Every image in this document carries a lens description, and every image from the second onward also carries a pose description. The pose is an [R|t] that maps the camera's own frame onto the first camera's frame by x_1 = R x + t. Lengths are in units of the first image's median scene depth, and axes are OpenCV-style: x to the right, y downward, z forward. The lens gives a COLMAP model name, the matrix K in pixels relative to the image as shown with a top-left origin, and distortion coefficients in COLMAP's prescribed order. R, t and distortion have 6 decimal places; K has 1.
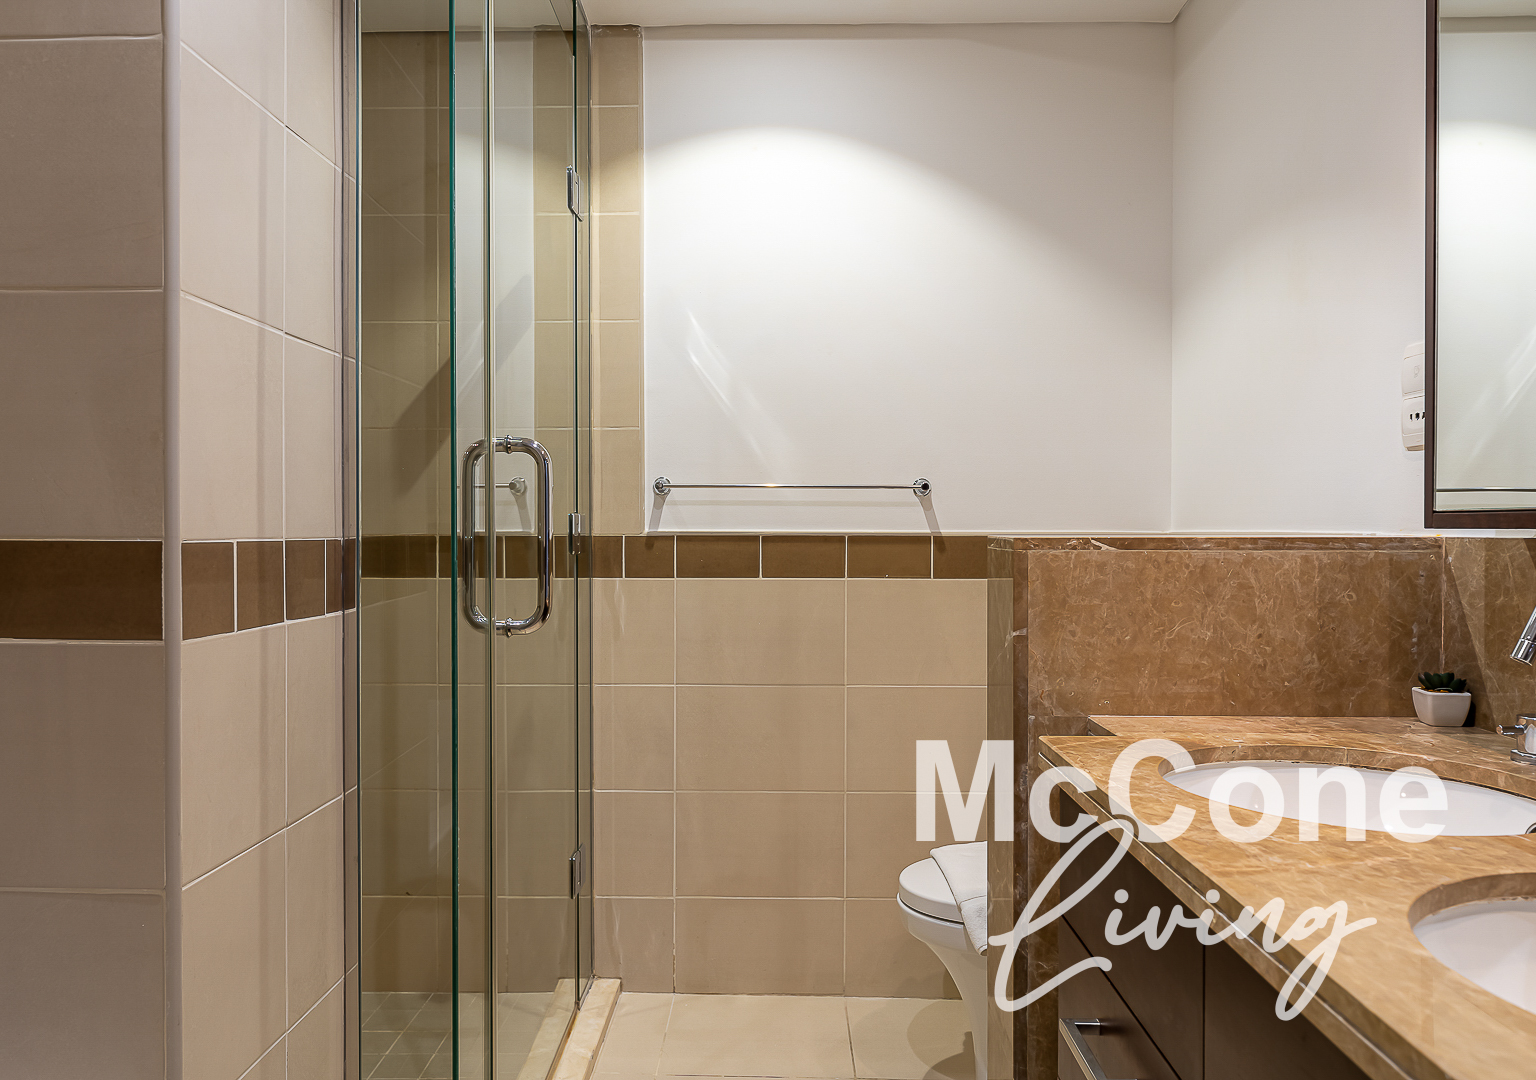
lens RADIAL K [[1064.8, 0, 768.0], [0, 1064.8, 540.0], [0, 0, 1]] dist [-0.009154, -0.003846]
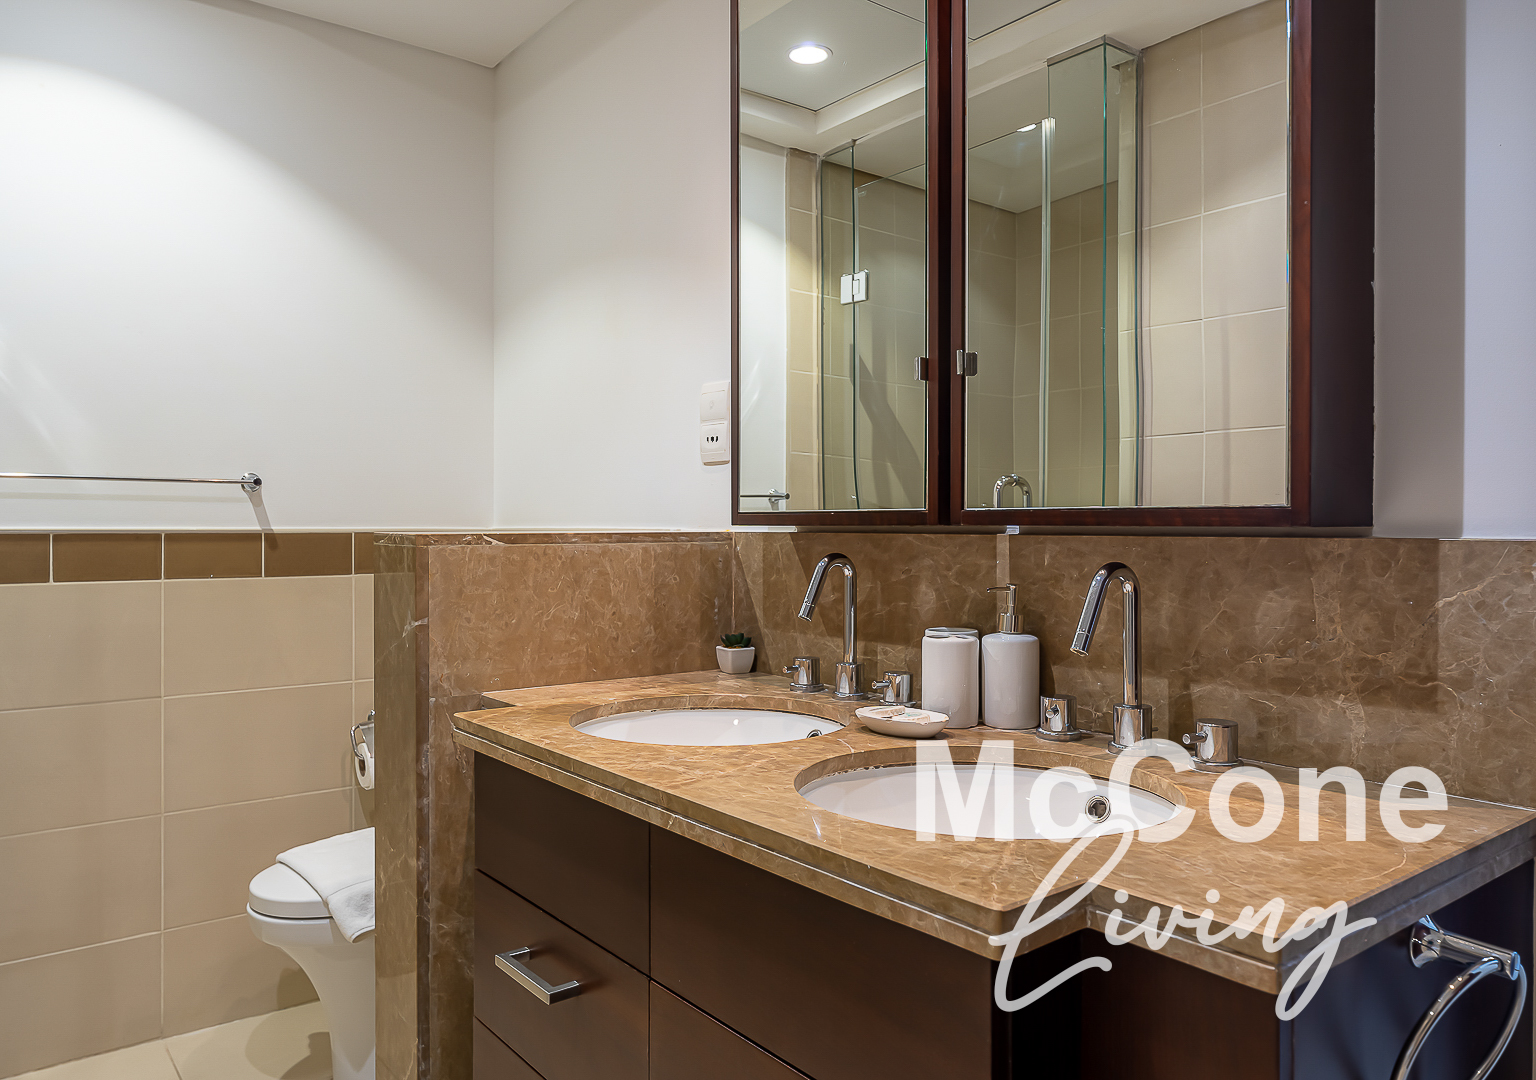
lens RADIAL K [[1064.8, 0, 768.0], [0, 1064.8, 540.0], [0, 0, 1]] dist [-0.009154, -0.003846]
pose [[0.769364, -0.009453, 0.638740, -0.180480], [0.007215, 0.999955, 0.006108, -0.000220], [-0.638769, -0.000091, 0.769398, -0.052612]]
